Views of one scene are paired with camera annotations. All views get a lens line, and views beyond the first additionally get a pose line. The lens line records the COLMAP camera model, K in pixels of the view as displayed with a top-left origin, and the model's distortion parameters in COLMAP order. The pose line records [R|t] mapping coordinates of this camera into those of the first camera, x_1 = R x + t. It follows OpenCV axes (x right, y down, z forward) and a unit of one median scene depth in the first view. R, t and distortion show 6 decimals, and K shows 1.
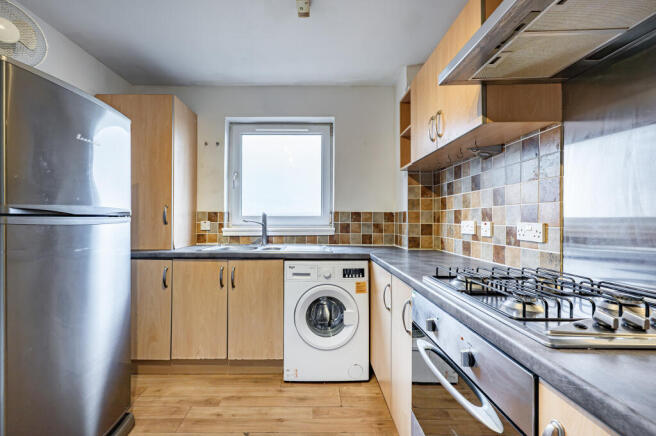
lens RADIAL K [[272.2, 0, 328.0], [0, 272.2, 218.0], [0, 0, 1]] dist [0.000629, 0.000078]
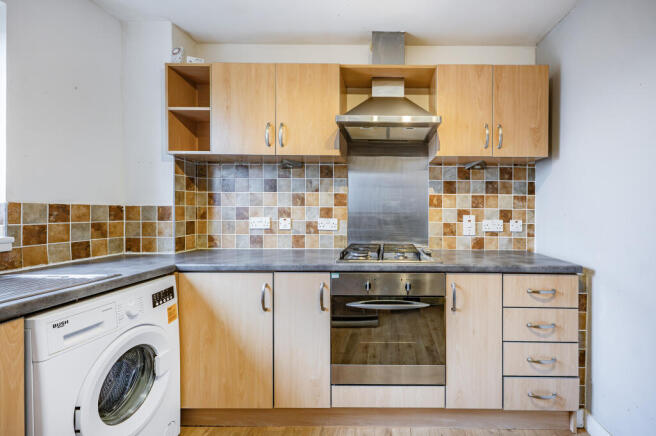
lens RADIAL K [[335.6, 0, 328.3], [0, 335.6, 208.8], [0, 0, 1]] dist [0.000163, -0.000144]
pose [[0.040788, -0.004247, 0.999159, -0.720817], [-0.011627, 0.999921, 0.004724, -0.028498], [-0.999100, -0.011810, 0.040736, 0.536579]]
